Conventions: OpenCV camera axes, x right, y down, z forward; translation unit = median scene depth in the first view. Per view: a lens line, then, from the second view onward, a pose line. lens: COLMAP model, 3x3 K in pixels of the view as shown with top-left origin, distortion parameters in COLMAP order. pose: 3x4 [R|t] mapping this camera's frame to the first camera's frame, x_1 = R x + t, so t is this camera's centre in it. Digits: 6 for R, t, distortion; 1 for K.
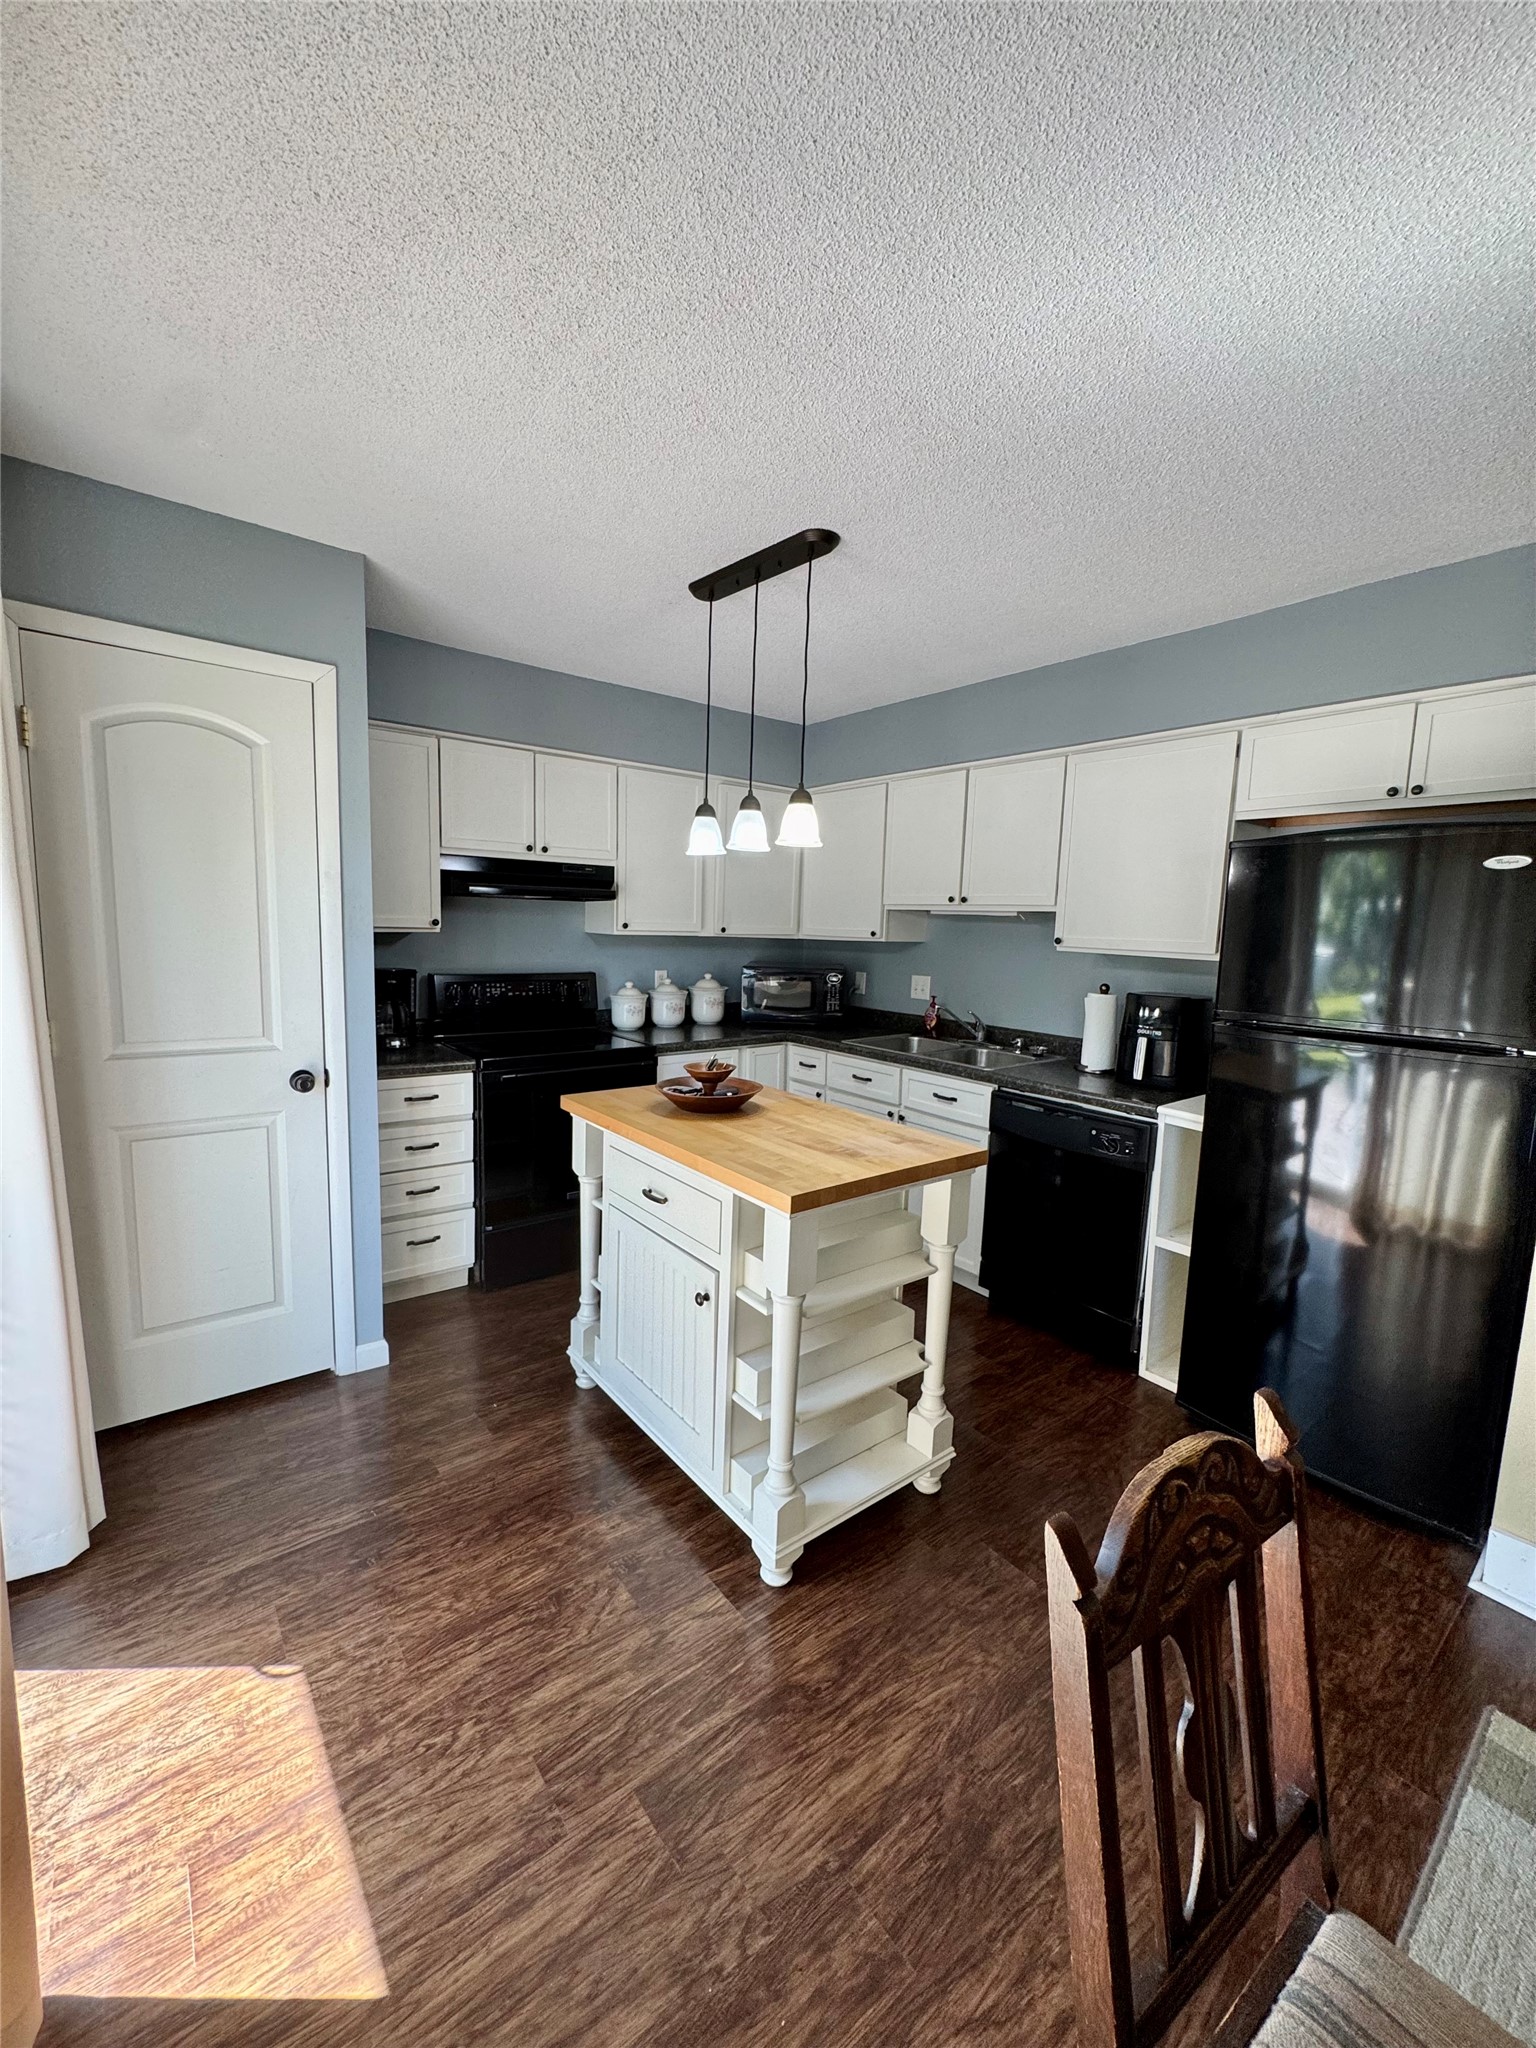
lens RADIAL K [[818.0, 0, 768.5], [0, 818.0, 1025.9], [0, 0, 1]] dist [-0.004150, 0.001260]
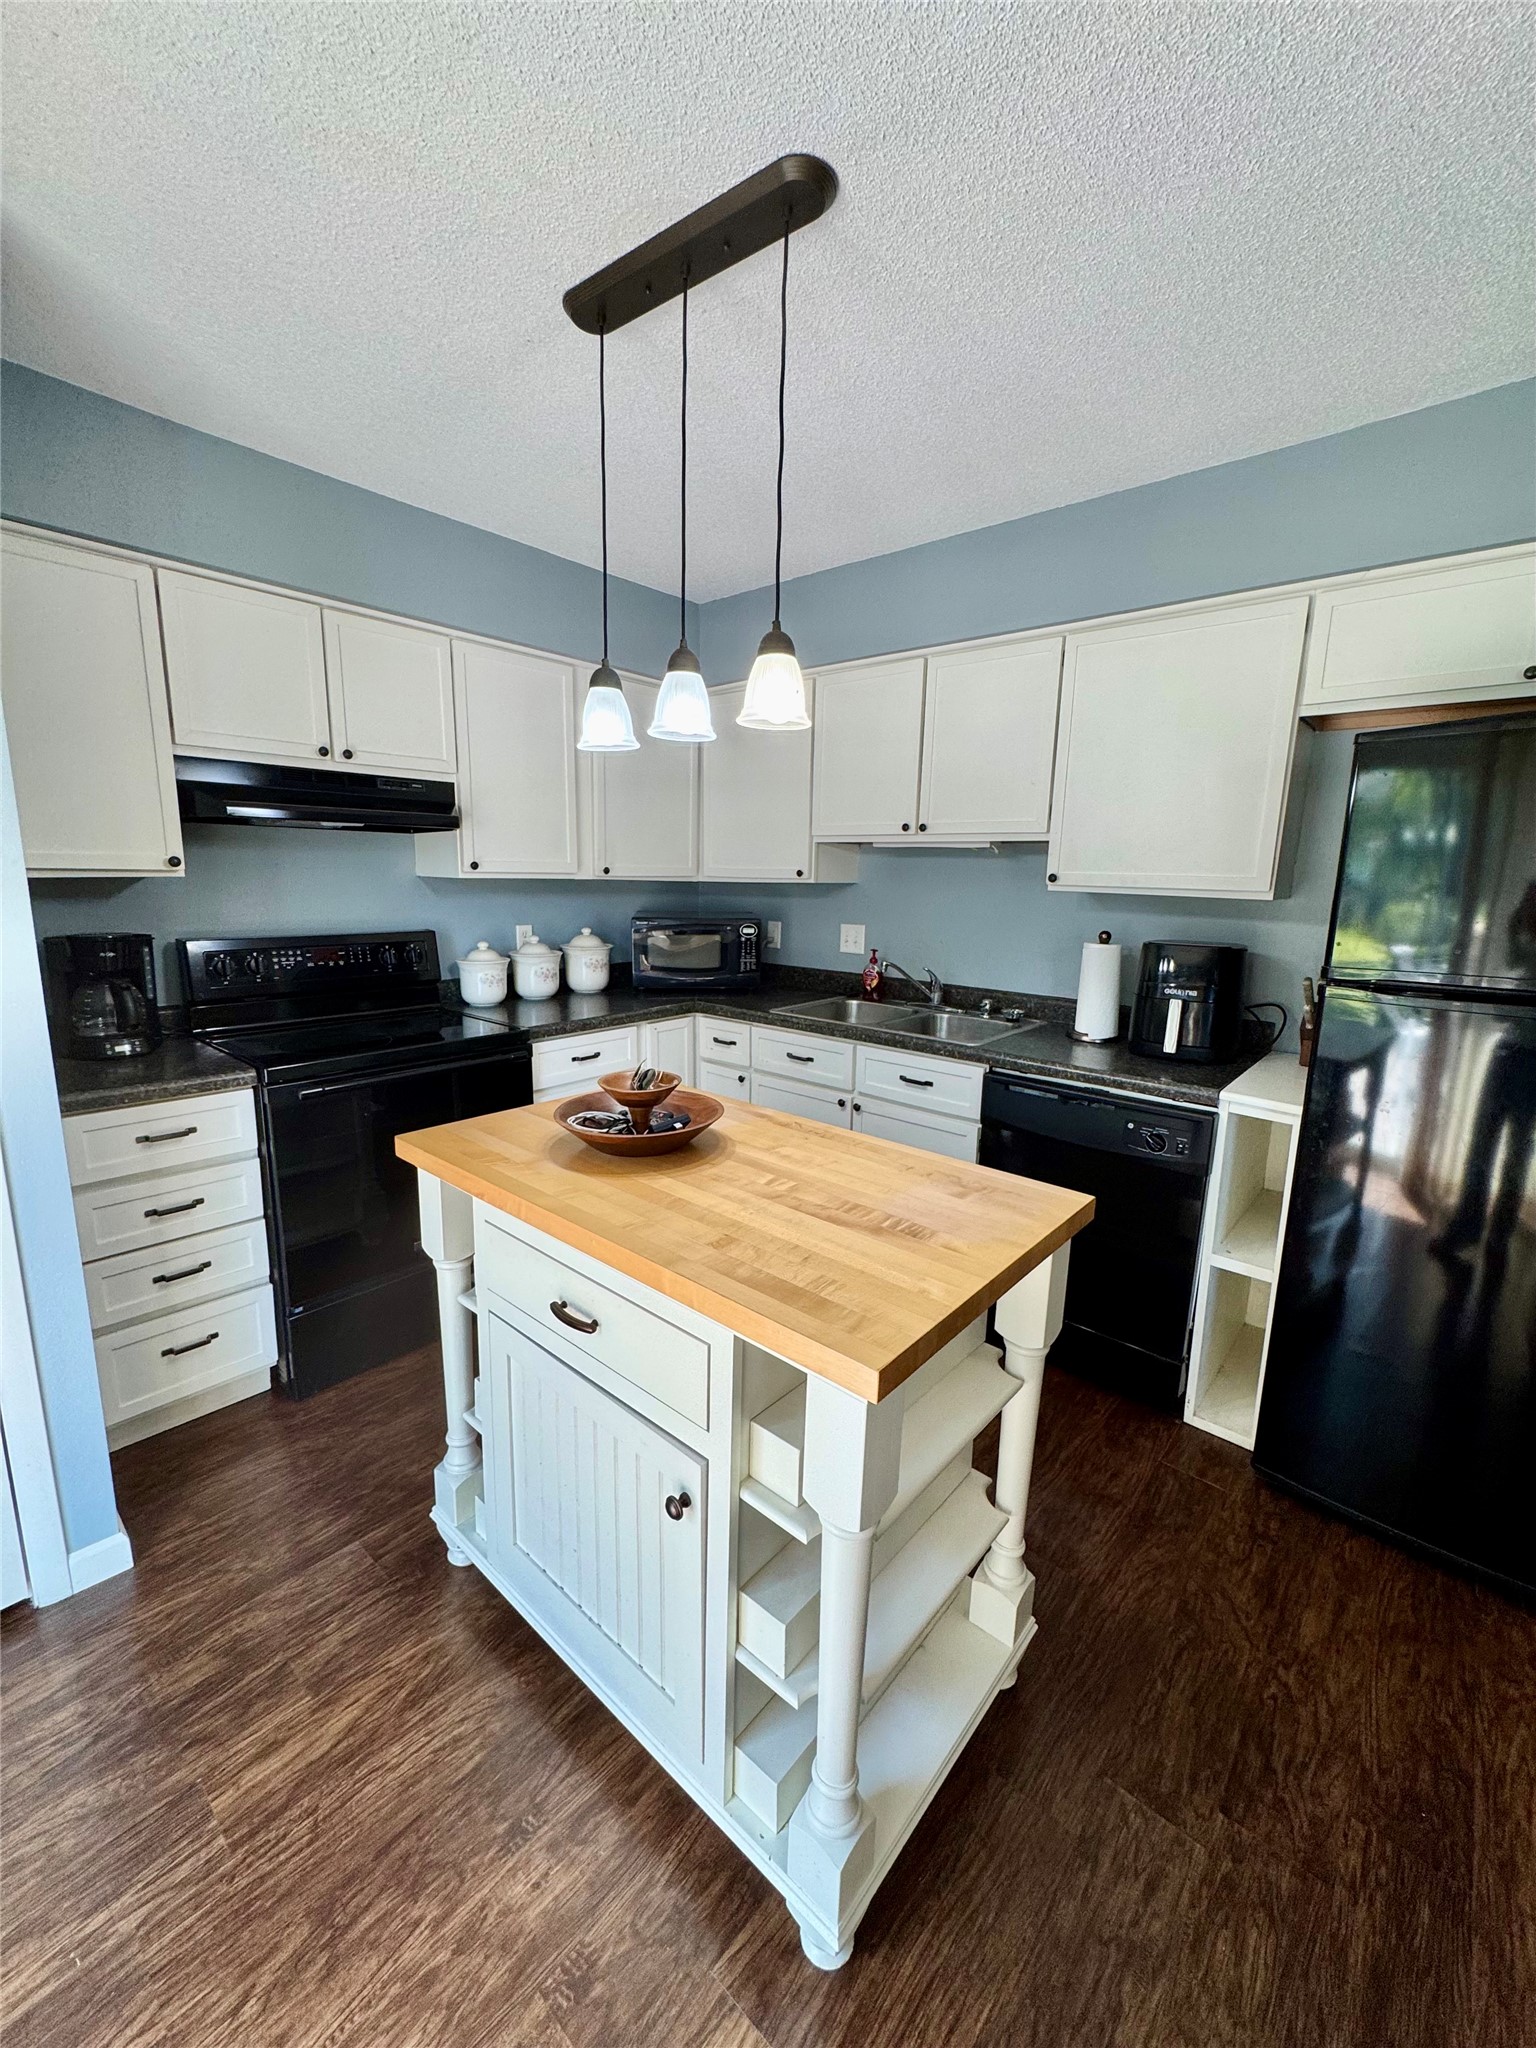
lens RADIAL K [[818.0, 0, 769.5], [0, 818.0, 1026.2], [0, 0, 1]] dist [-0.004150, 0.001260]
pose [[0.982552, -0.045242, 0.180404, -0.083795], [0.033299, 0.997082, 0.068692, -0.032239], [-0.182985, -0.061486, 0.981191, 0.349008]]
